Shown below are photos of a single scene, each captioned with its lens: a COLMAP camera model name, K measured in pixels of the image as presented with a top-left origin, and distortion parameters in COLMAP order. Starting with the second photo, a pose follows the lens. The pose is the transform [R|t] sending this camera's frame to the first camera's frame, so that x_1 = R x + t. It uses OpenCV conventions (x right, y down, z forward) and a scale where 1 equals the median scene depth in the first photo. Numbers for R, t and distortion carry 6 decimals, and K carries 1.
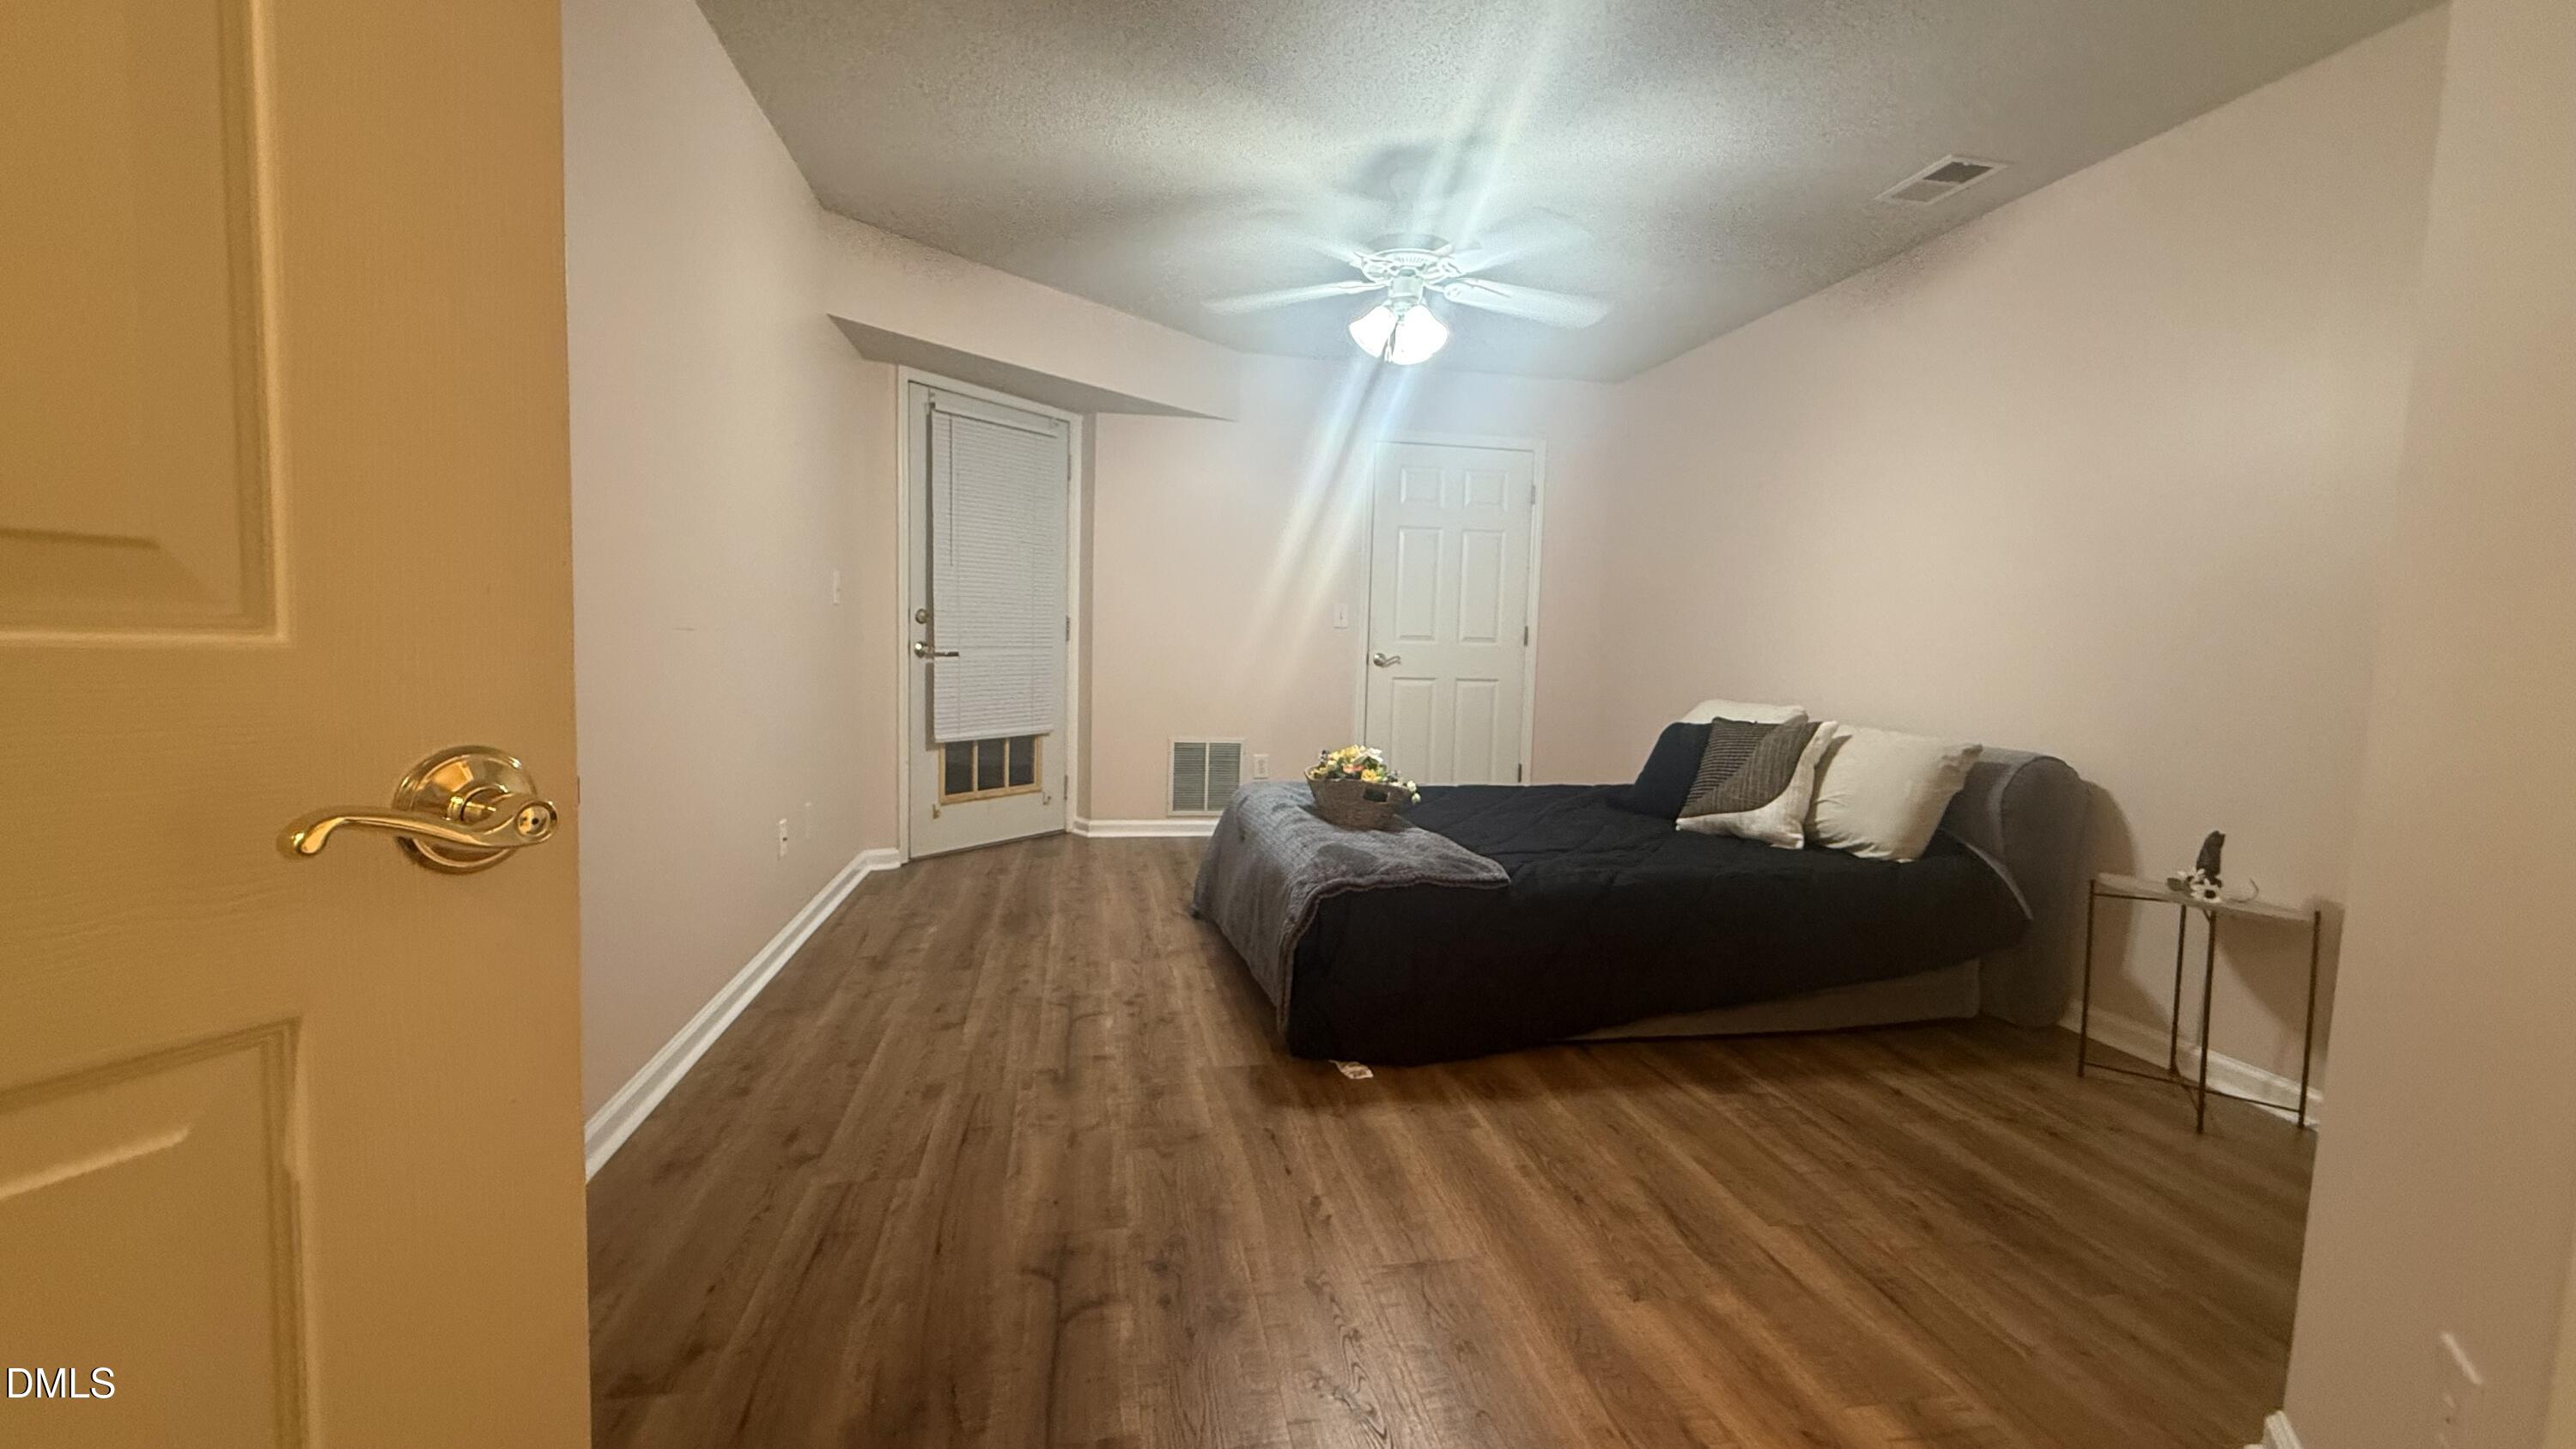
lens RADIAL K [[1092.7, 0, 1272.6], [0, 1092.7, 729.1], [0, 0, 1]] dist [0.000989, 0.000081]
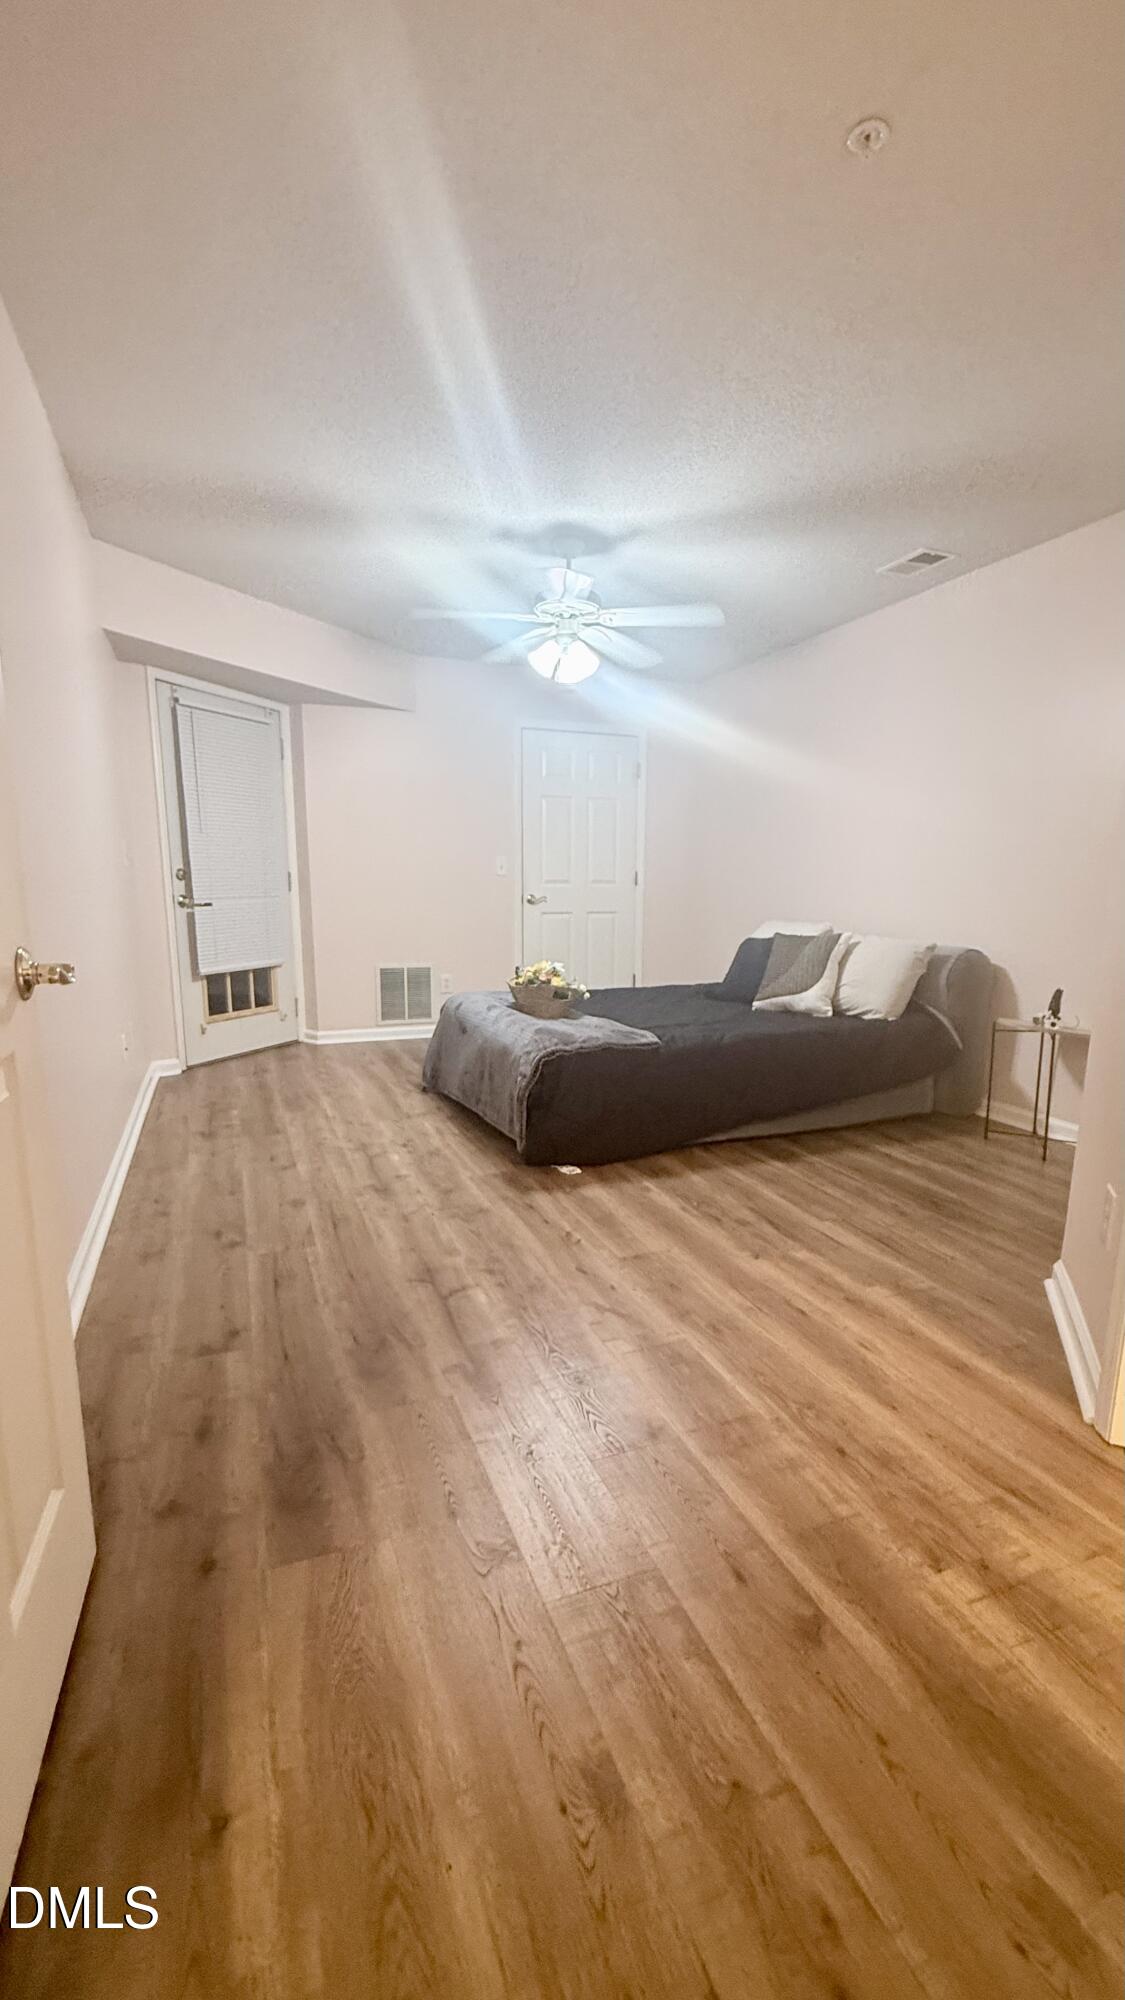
lens RADIAL K [[881.0, 0, 595.7], [0, 881.0, 1078.4], [0, 0, 1]] dist [-0.000077, 0.000020]
pose [[0.977818, -0.067852, 0.198160, -0.103249], [0.039945, 0.989121, 0.141576, 0.006865], [-0.205610, -0.130520, 0.969891, -0.167124]]
